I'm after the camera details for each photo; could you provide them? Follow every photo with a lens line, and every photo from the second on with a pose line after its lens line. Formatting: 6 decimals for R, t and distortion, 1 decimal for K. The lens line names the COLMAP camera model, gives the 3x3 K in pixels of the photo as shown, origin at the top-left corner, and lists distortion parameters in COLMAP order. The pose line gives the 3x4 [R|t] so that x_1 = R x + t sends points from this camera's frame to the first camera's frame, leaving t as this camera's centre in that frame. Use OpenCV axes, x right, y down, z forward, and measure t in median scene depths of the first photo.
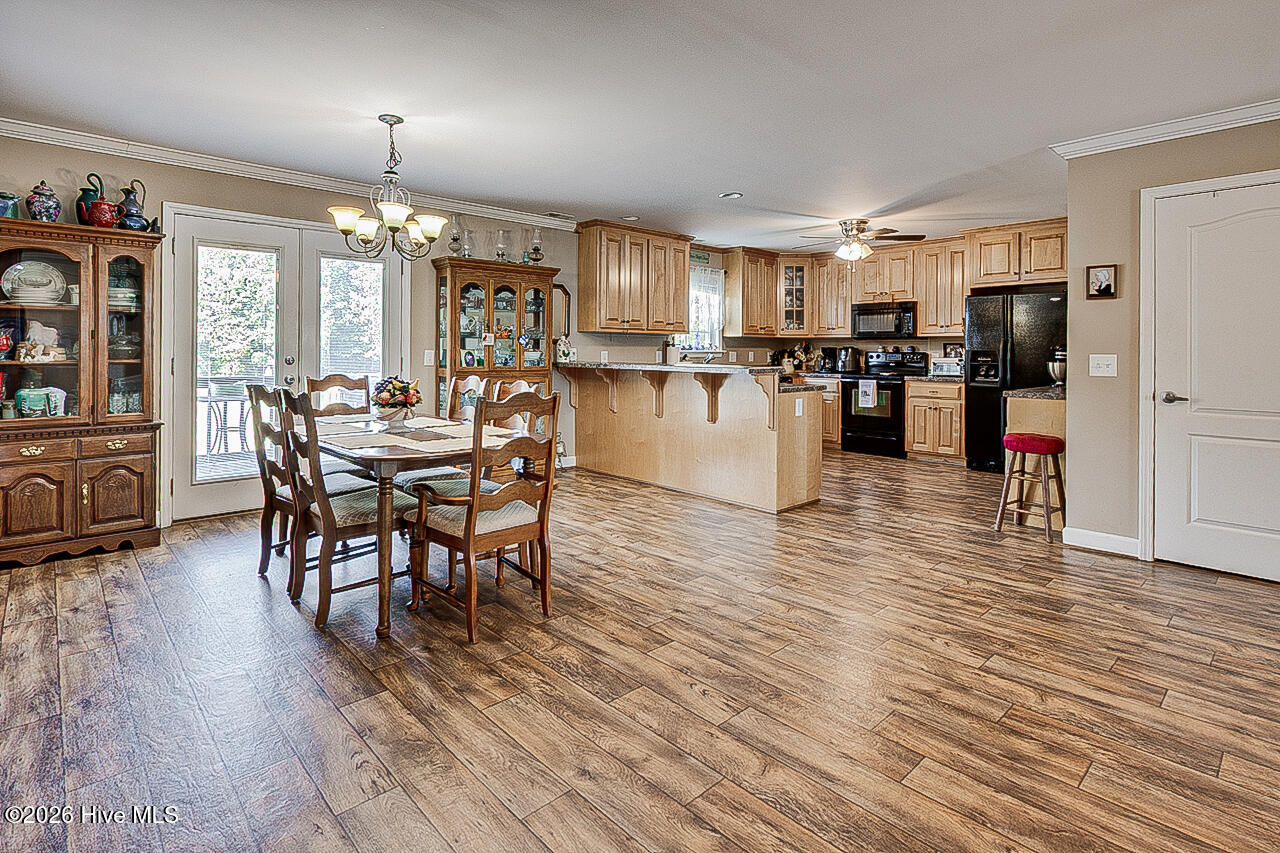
lens RADIAL K [[632.6, 0, 635.3], [0, 632.6, 343.7], [0, 0, 1]] dist [0.003314, 0.000737]
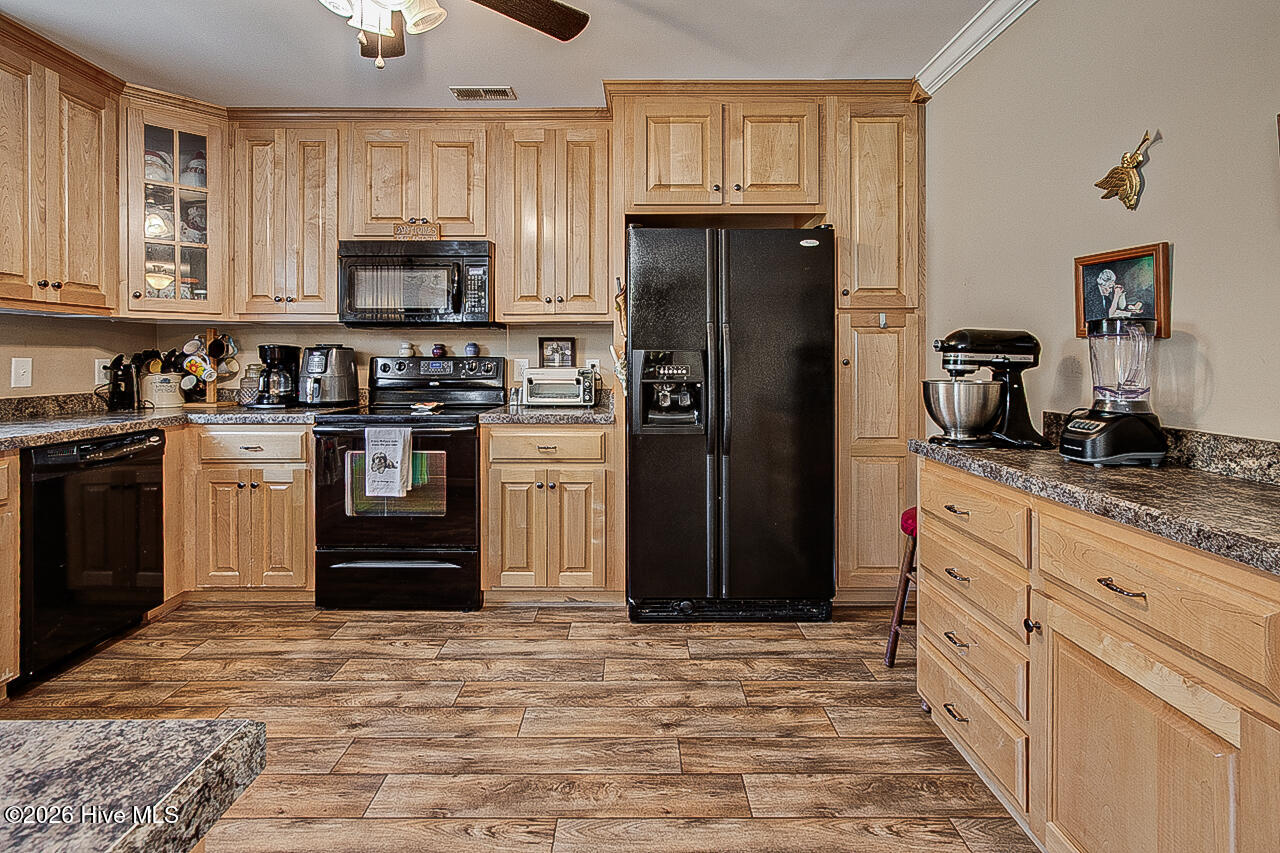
lens RADIAL K [[624.8, 0, 633.9], [0, 624.8, 367.0], [0, 0, 1]] dist [0.003050, 0.000476]
pose [[0.684246, -0.014749, 0.729102, 0.167401], [-0.005481, 0.999663, 0.025366, 0.008008], [-0.729231, -0.021353, 0.683935, 0.553992]]
